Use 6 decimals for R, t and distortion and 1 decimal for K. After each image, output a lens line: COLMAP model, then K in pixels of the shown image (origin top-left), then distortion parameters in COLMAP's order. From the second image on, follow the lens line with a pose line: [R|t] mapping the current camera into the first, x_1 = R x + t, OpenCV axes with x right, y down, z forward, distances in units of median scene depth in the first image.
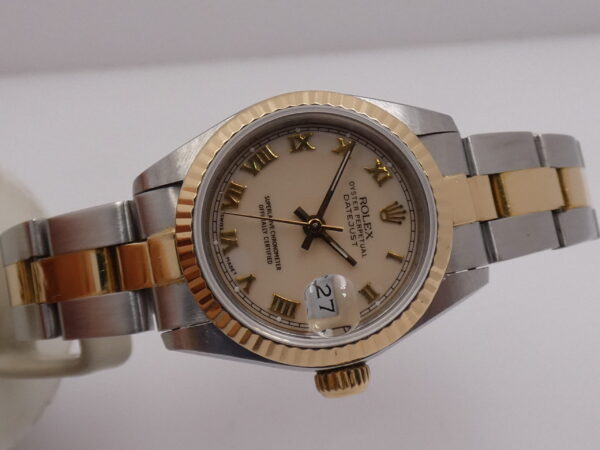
lens RADIAL K [[1027.1, 0, 300.0], [0, 1027.1, 225.0], [0, 0, 1]] dist [0.042748, 0.044058]
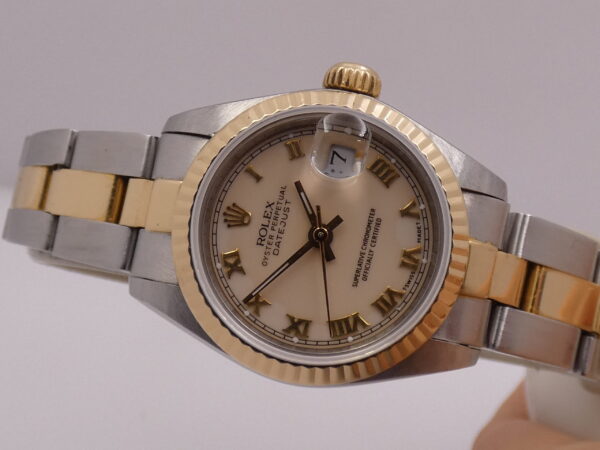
lens RADIAL K [[1027.1, 0, 300.0], [0, 1027.1, 225.0], [0, 0, 1]] dist [0.042748, 0.044058]
pose [[-0.917868, -0.396852, -0.005223, 0.039908], [0.386561, -0.896893, 0.214833, -0.195634], [-0.089941, 0.195169, 0.976637, 0.086160]]
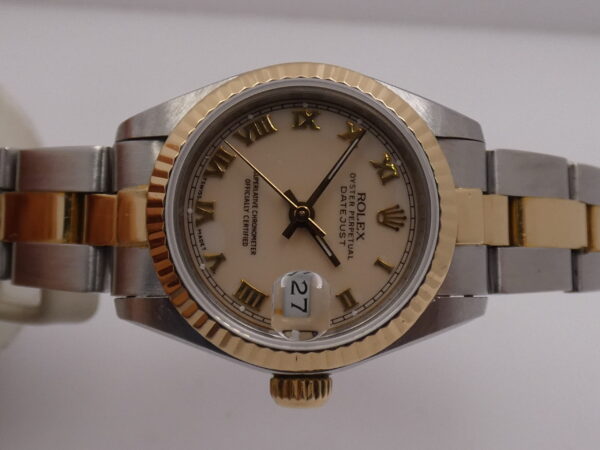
lens RADIAL K [[1027.1, 0, 300.0], [0, 1027.1, 225.0], [0, 0, 1]] dist [0.042748, 0.044058]
pose [[0.980277, 0.194220, -0.036544, 0.046482], [-0.193761, 0.980922, 0.015741, -0.003392], [0.038904, -0.008350, 0.999208, 0.108087]]
